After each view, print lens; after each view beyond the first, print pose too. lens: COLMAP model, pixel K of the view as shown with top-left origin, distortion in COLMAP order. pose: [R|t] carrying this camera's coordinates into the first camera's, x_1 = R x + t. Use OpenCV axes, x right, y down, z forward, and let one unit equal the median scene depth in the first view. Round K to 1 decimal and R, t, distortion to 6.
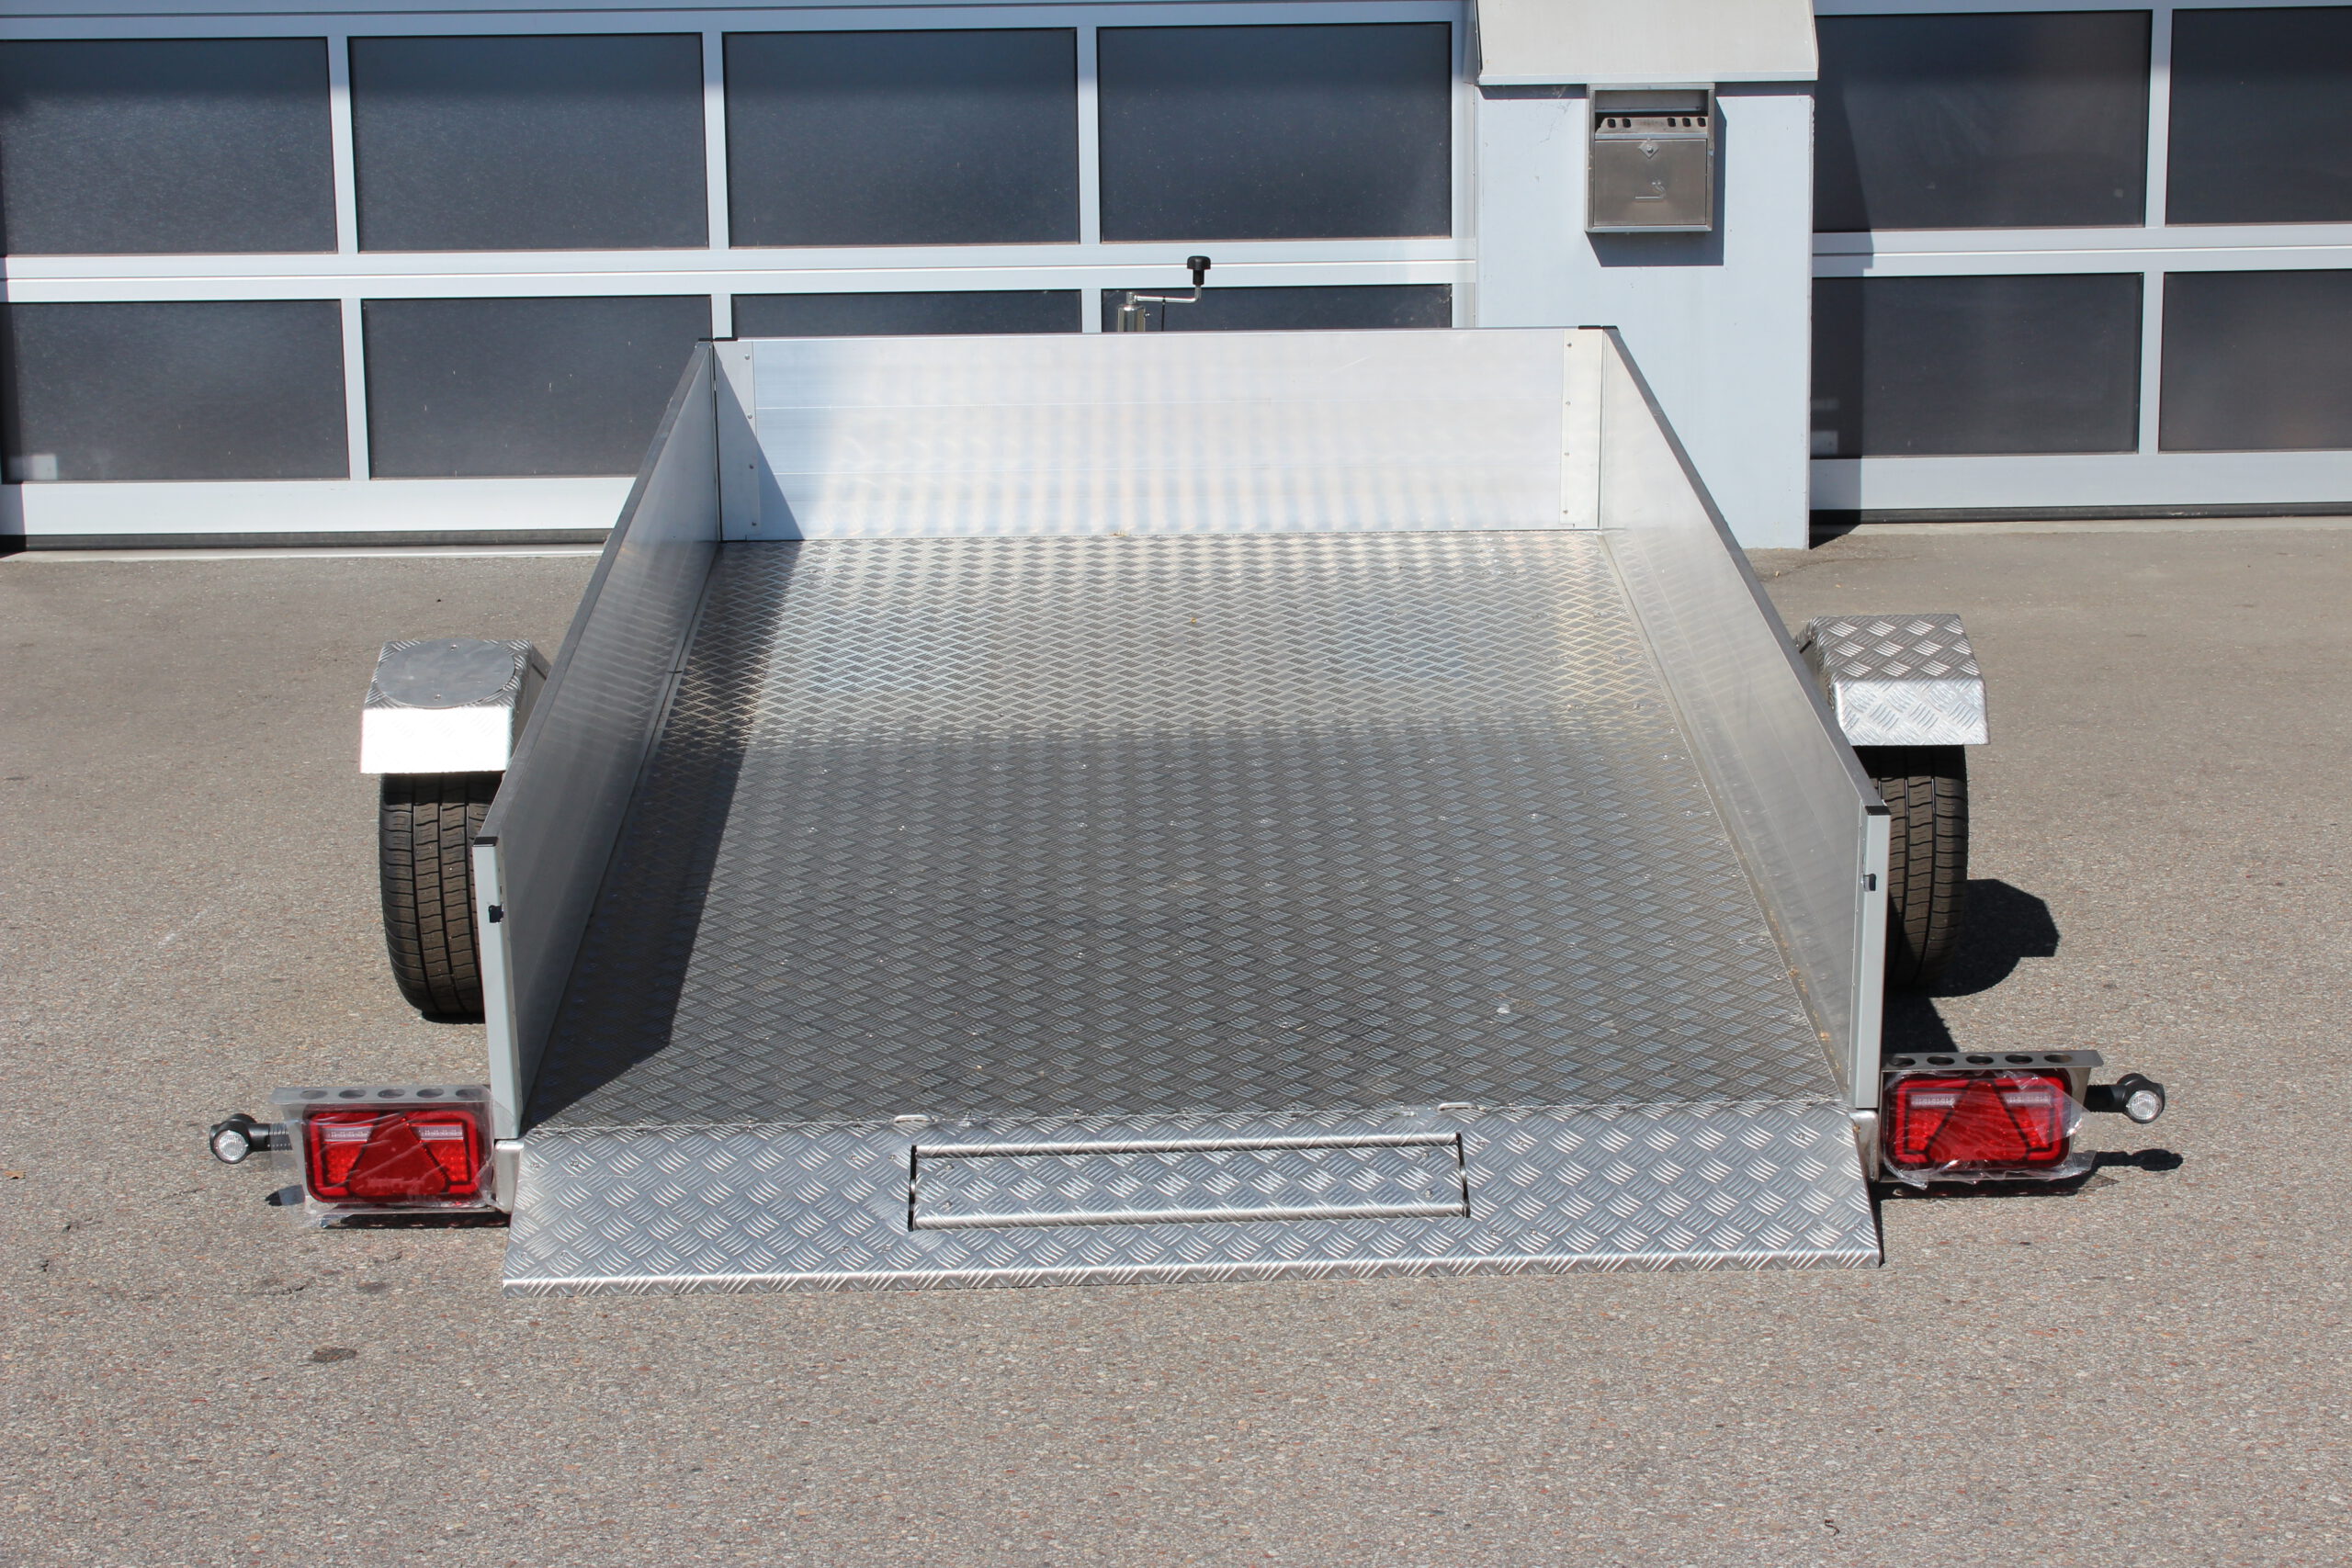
lens RADIAL K [[4152.9, 0, 1176.0], [0, 4152.9, 784.0], [0, 0, 1]] dist [-0.000157, 0.144806]
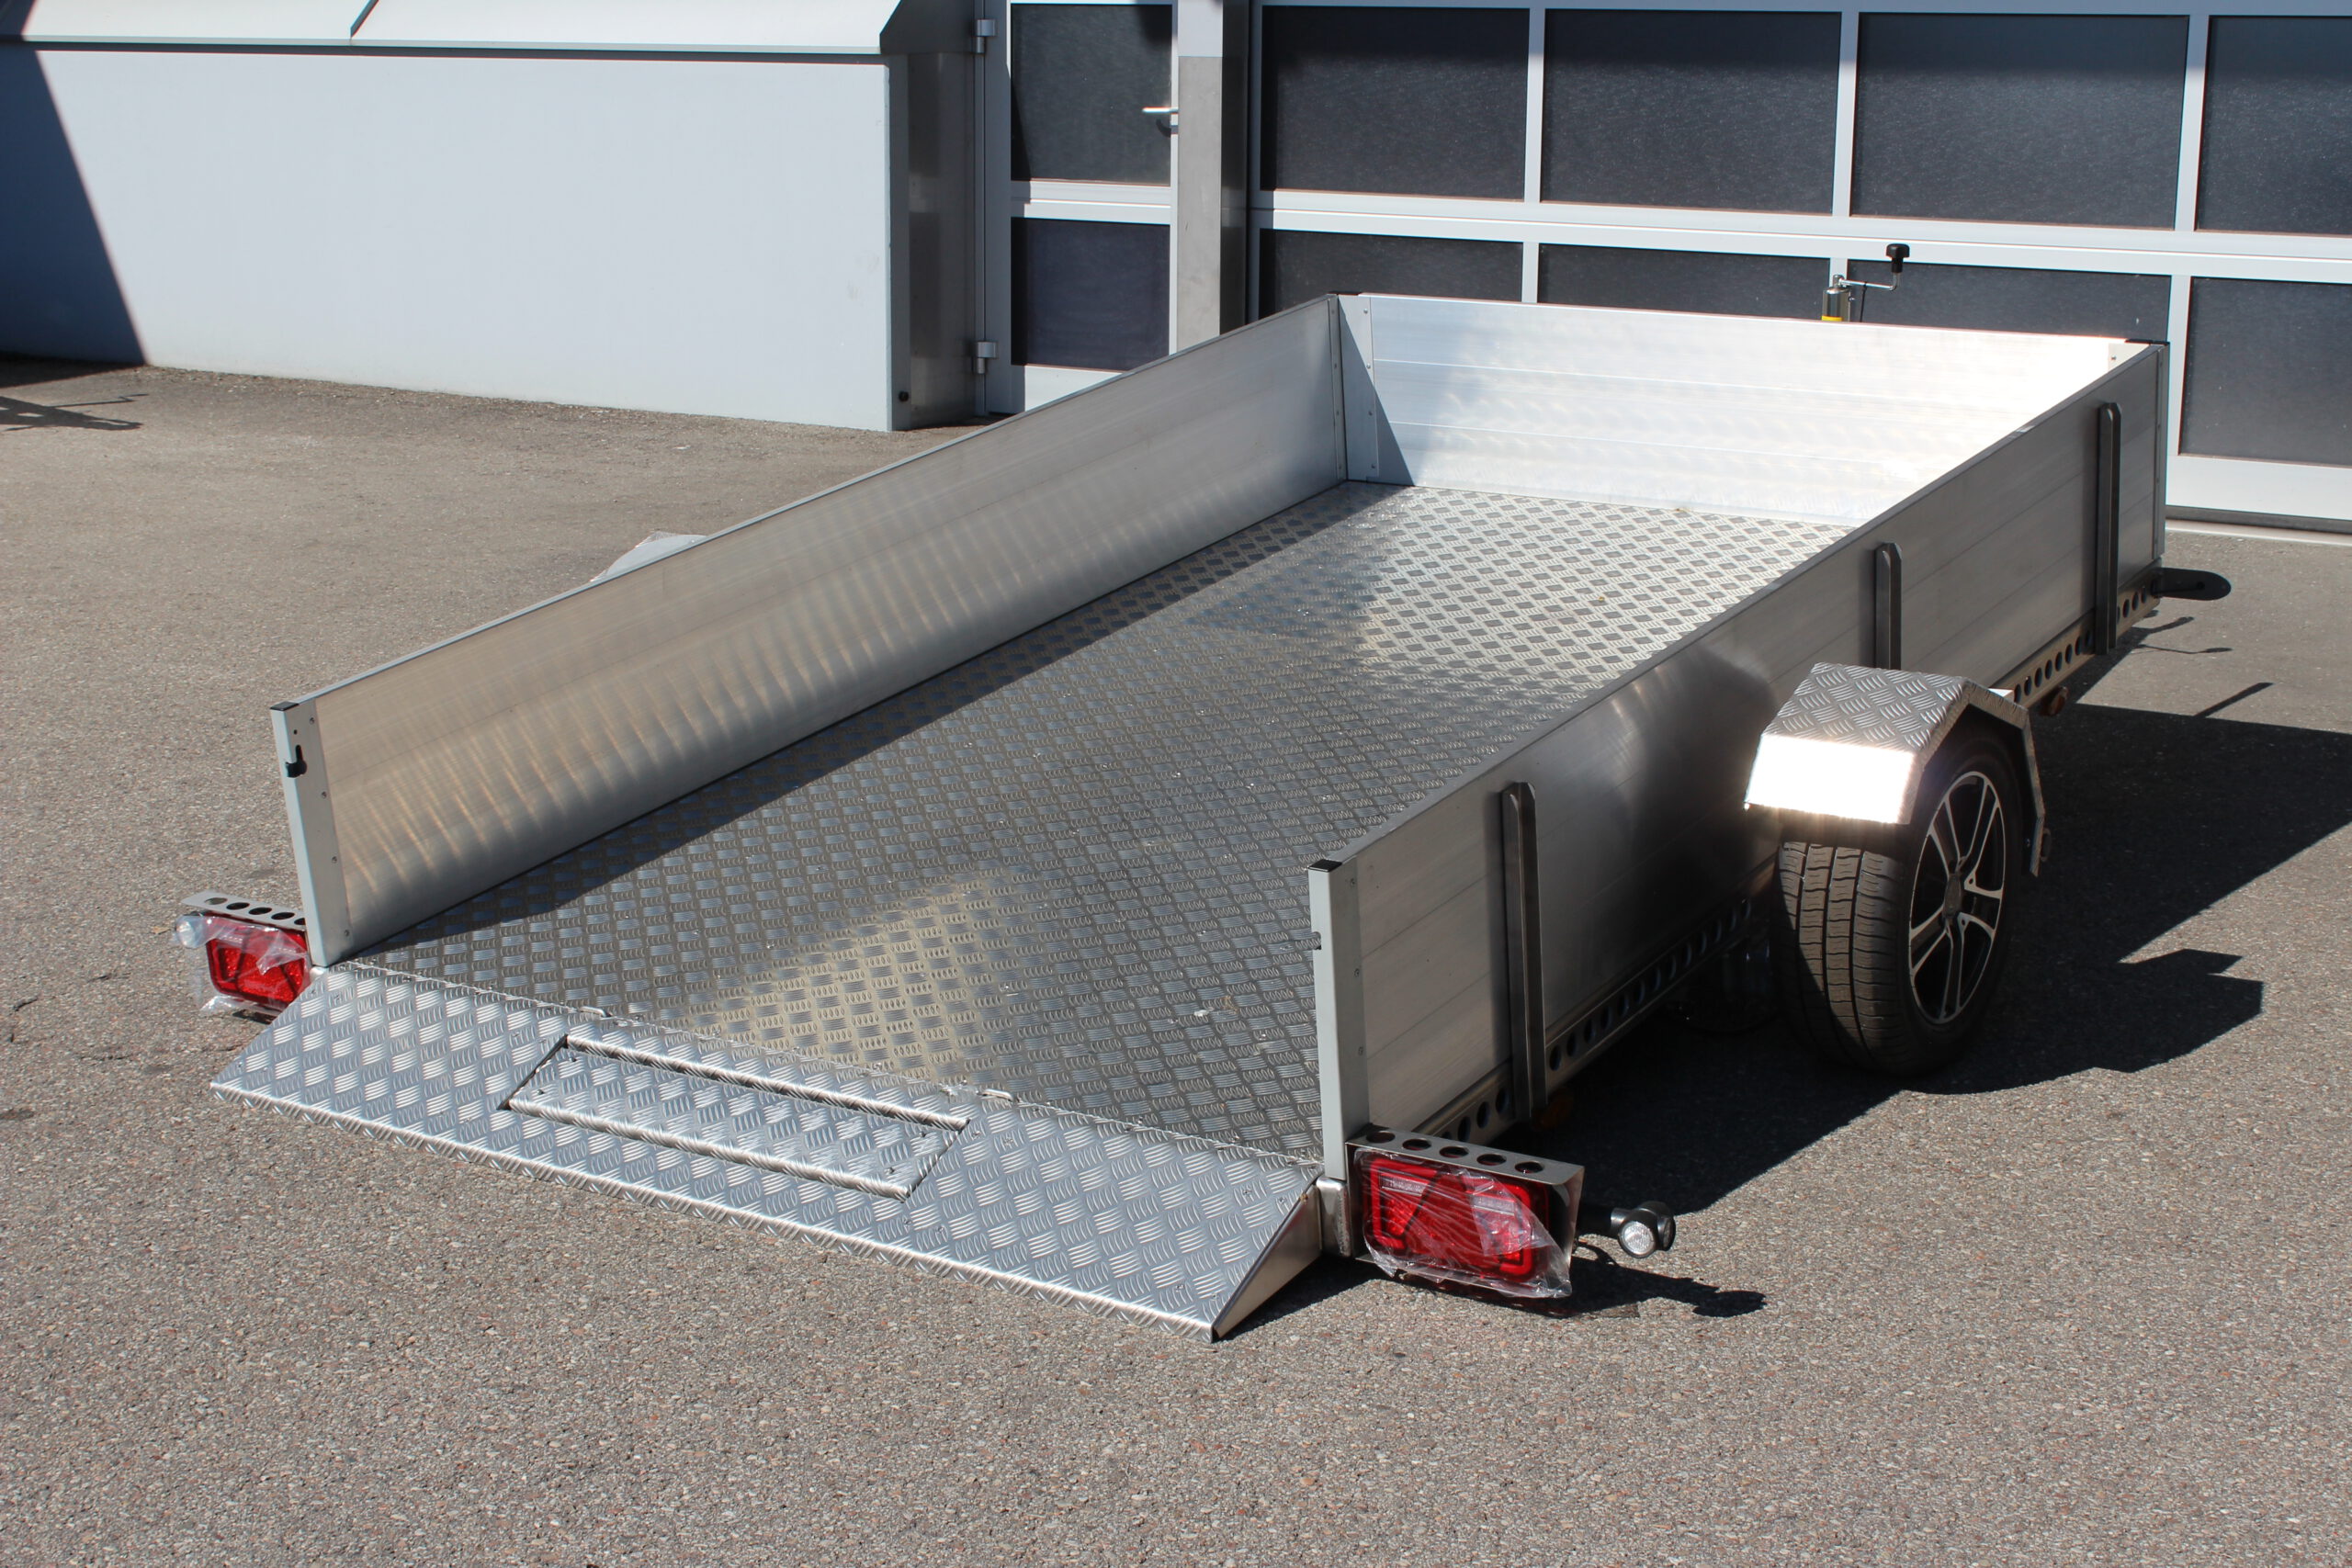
lens RADIAL K [[3521.3, 0, 1185.9], [0, 3521.3, 835.4], [0, 0, 1]] dist [-0.047550, 0.115024]
pose [[0.829637, 0.149160, -0.538009, 0.487514], [-0.120649, 0.988779, 0.088086, -0.056839], [0.545112, -0.008169, 0.838324, 0.276305]]
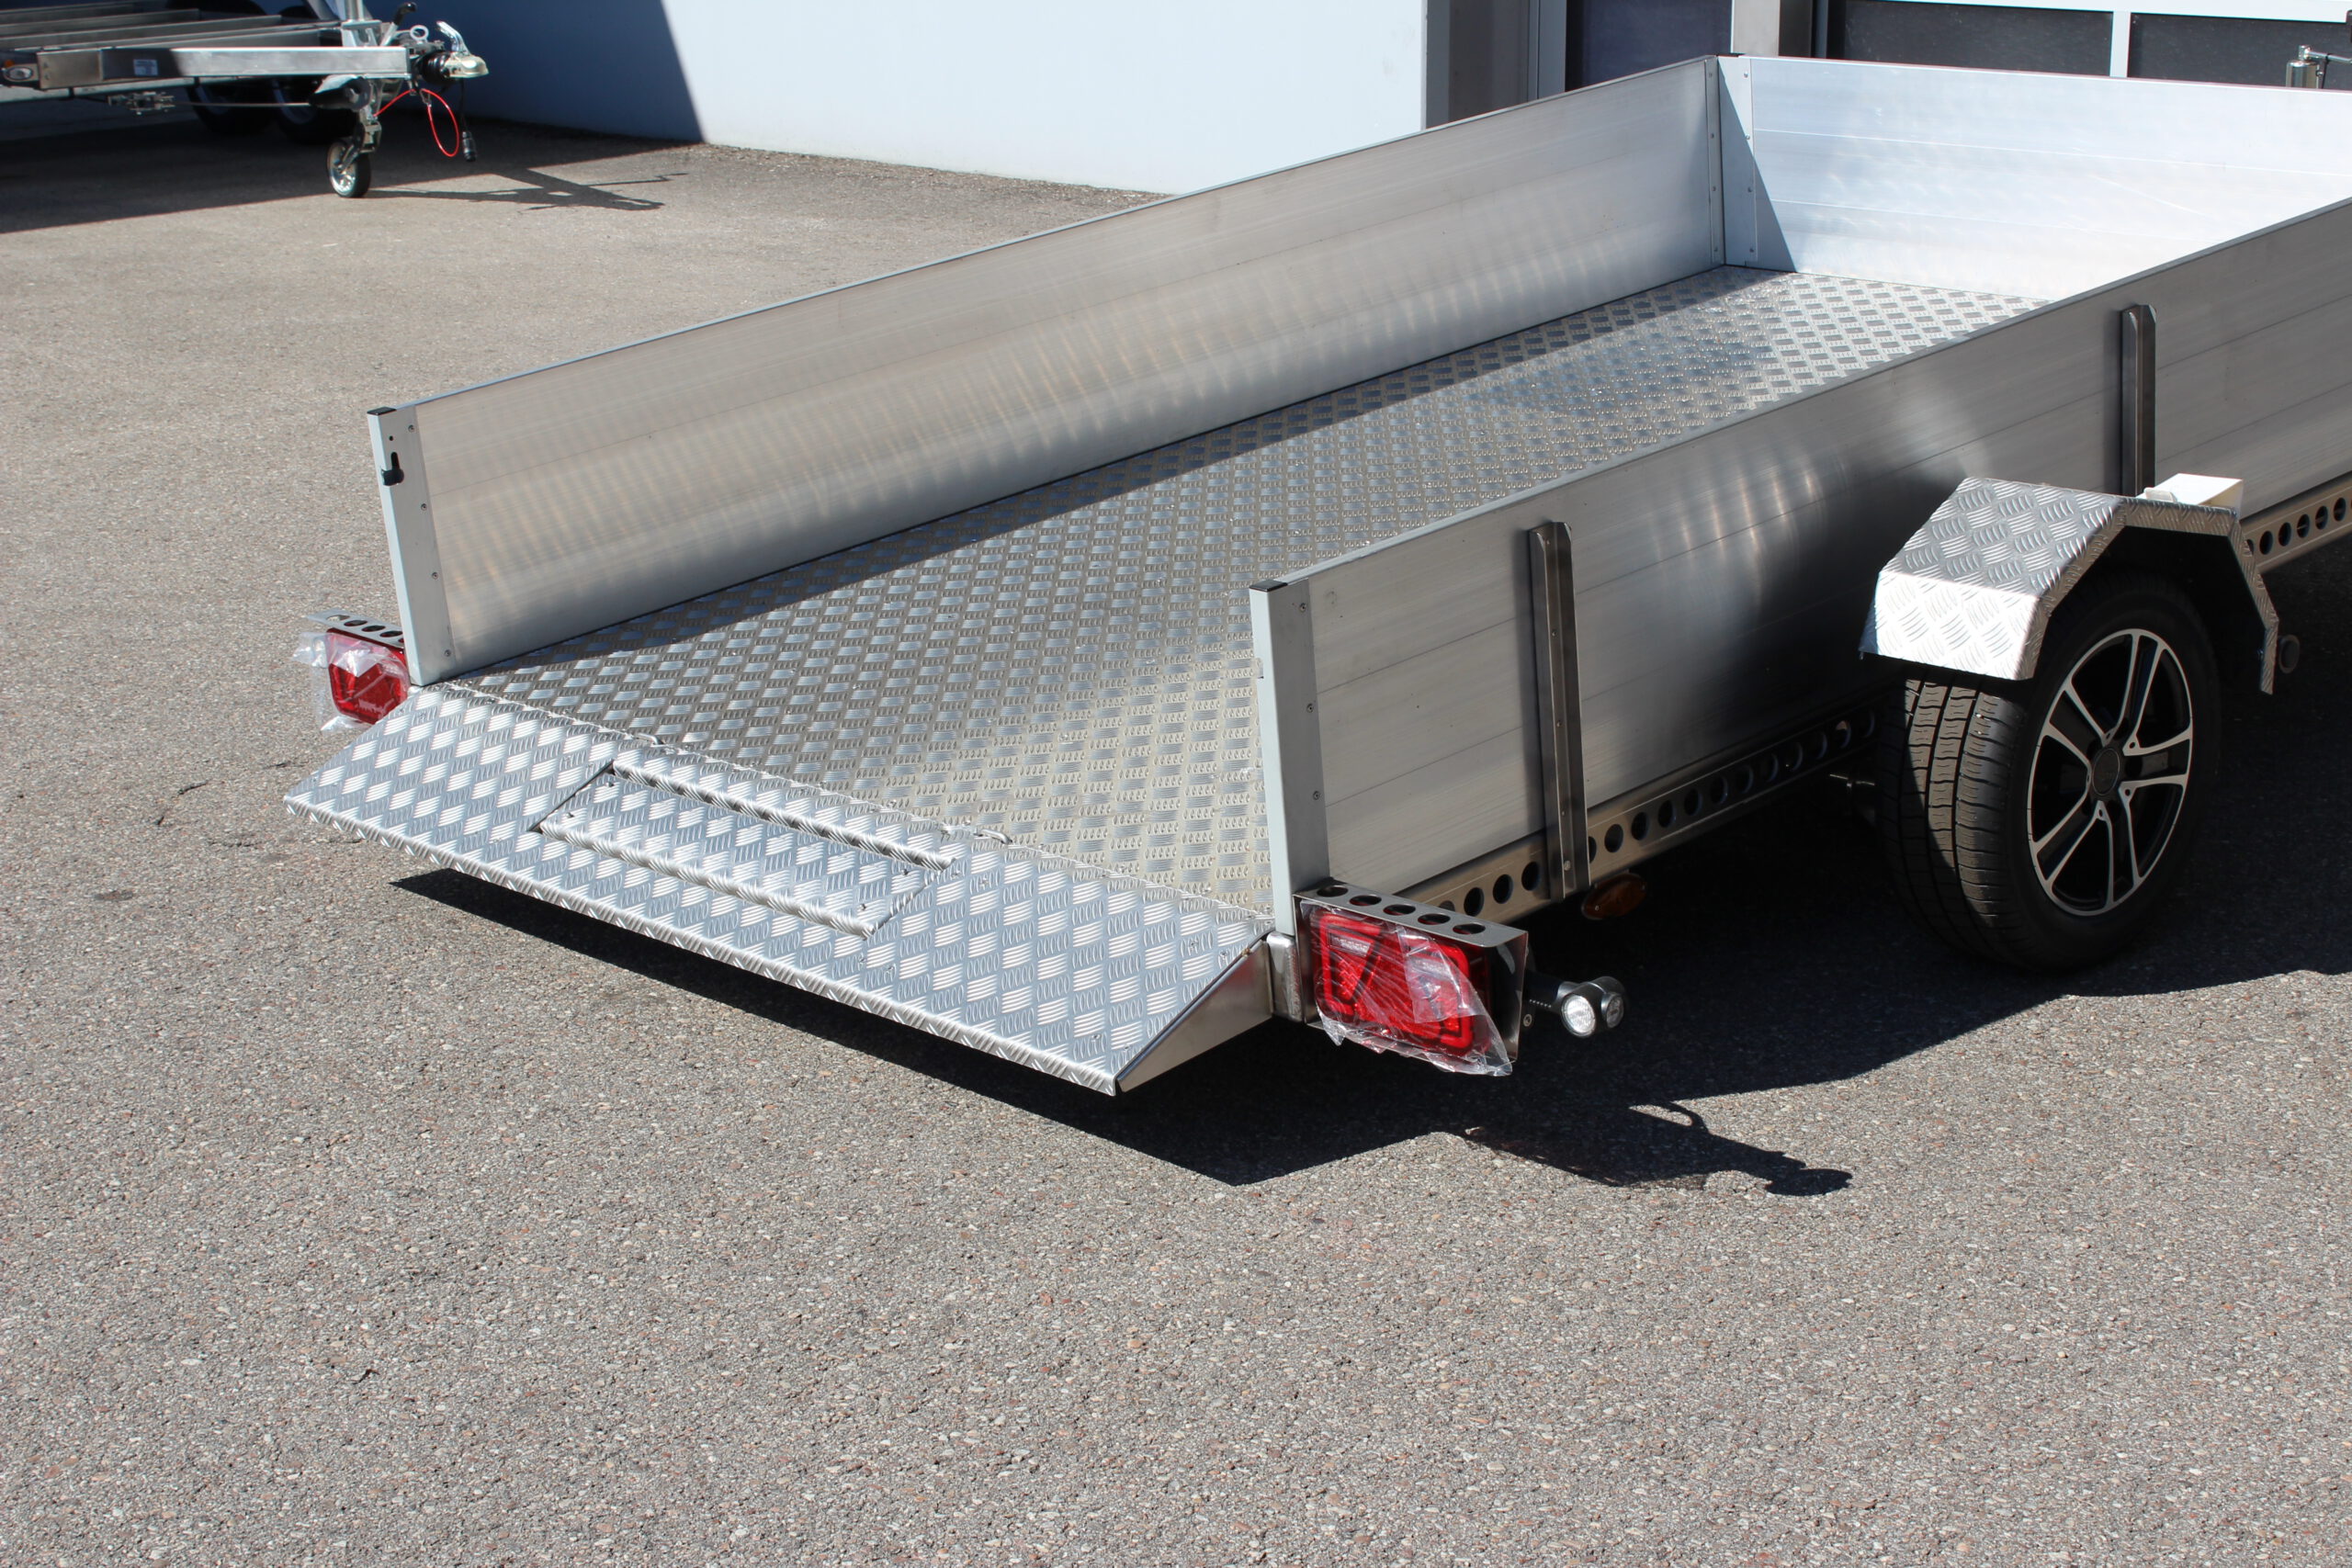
lens RADIAL K [[3852.2, 0, 1176.0], [0, 3852.2, 784.0], [0, 0, 1]] dist [-0.026176, 0.110702]
pose [[0.680467, 0.198140, -0.705482, 0.620892], [-0.133064, 0.980155, 0.146938, -0.076437], [0.720596, -0.006112, 0.693328, 0.370996]]
